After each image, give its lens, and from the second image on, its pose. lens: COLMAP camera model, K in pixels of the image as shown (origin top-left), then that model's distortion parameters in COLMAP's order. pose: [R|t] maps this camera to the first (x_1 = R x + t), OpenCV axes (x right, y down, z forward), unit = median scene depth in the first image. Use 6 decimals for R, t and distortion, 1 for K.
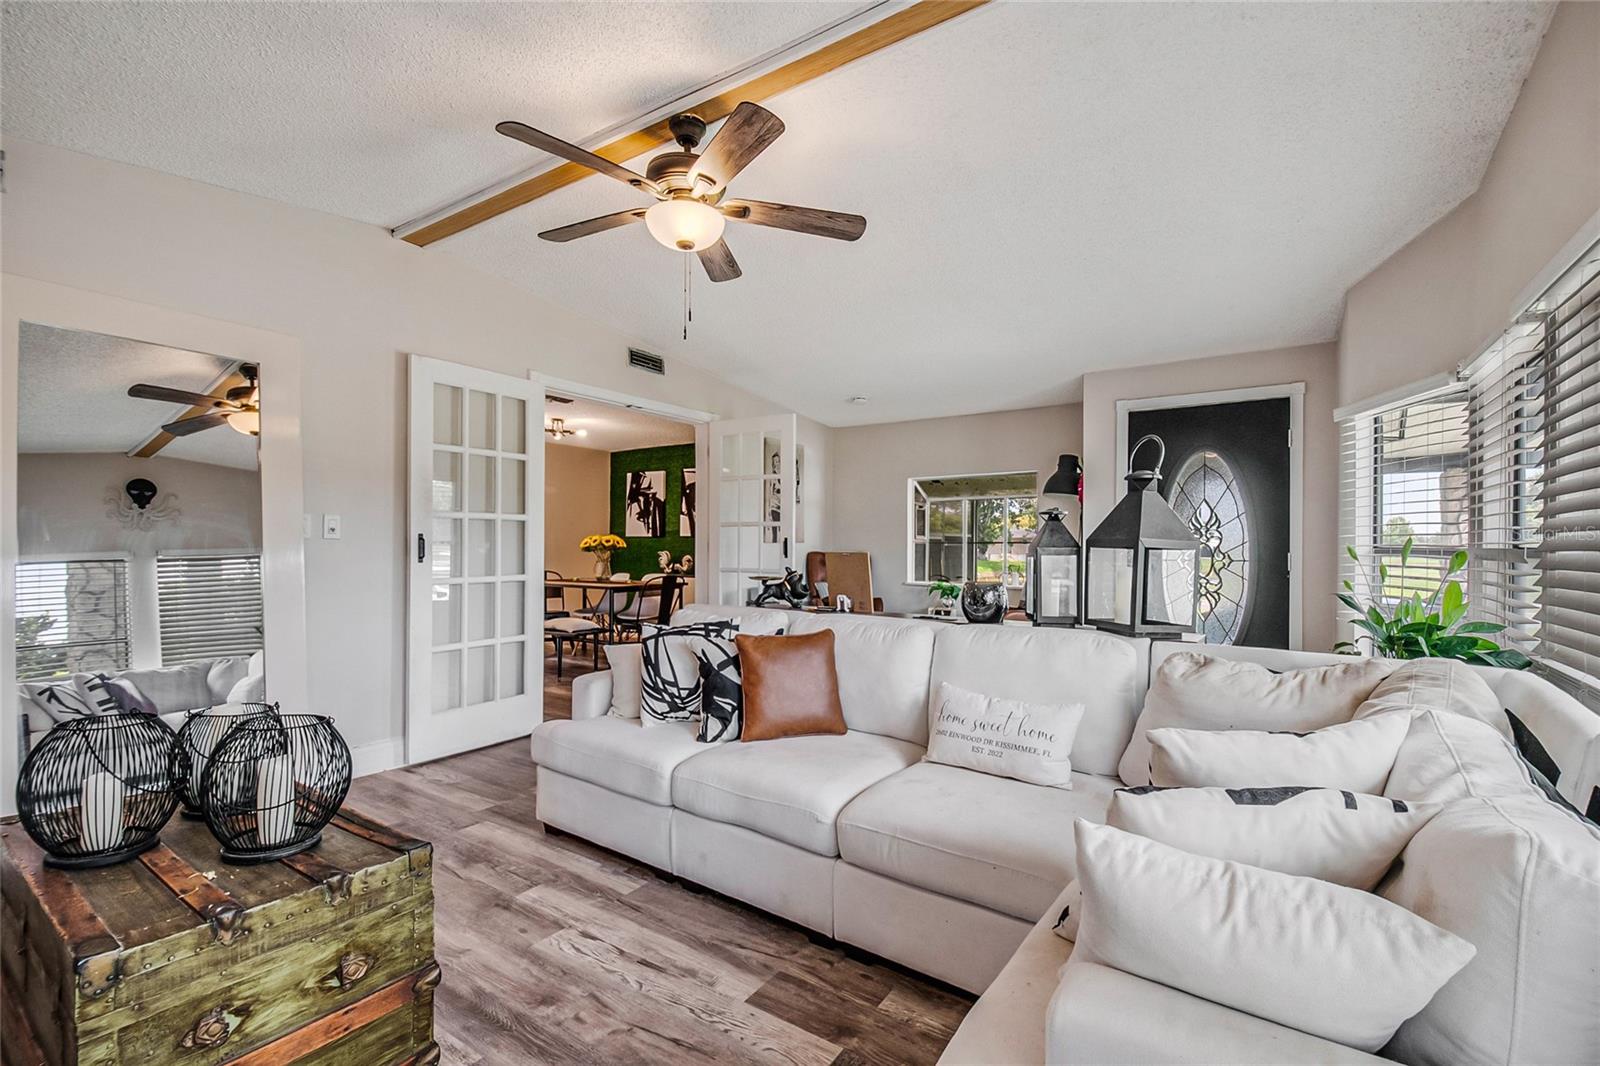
lens RADIAL K [[698.7, 0, 808.7], [0, 698.7, 545.4], [0, 0, 1]] dist [0.027513, -0.025311]
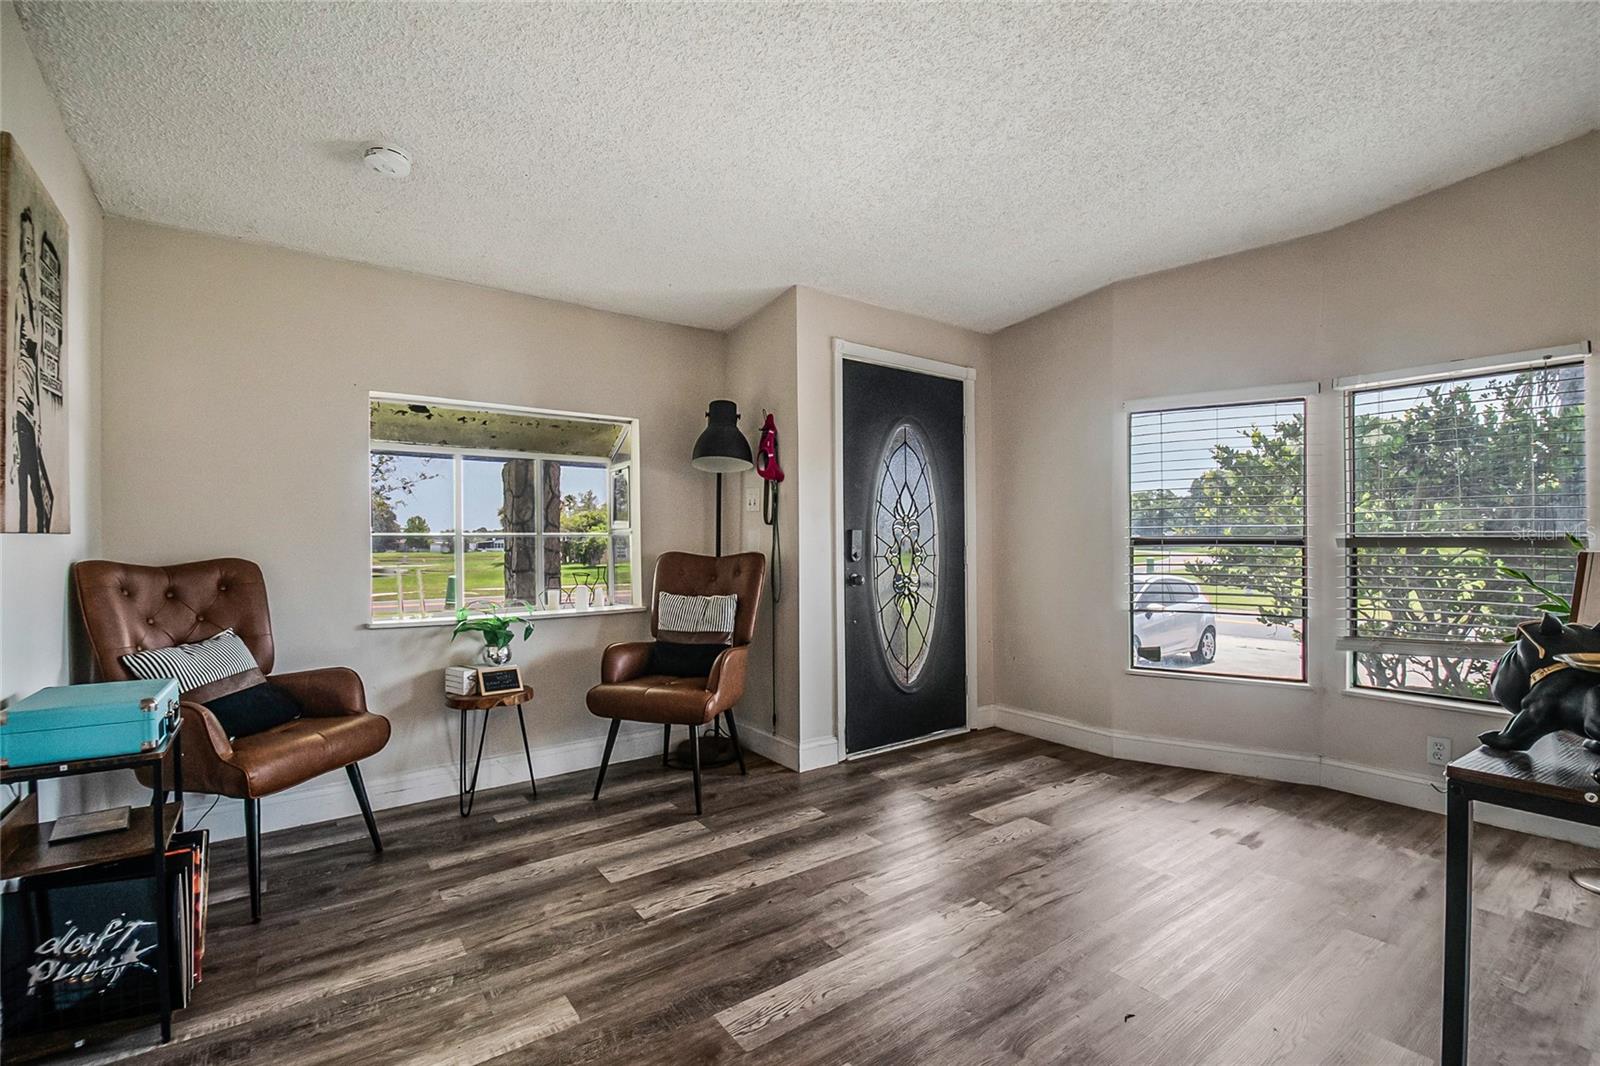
lens RADIAL K [[698.7, 0, 808.7], [0, 698.7, 545.4], [0, 0, 1]] dist [0.027513, -0.025311]
pose [[0.346028, -0.007489, 0.938194, -0.480027], [0.004703, 0.999969, 0.006247, 0.005009], [-0.938213, 0.002251, 0.346052, 1.504807]]
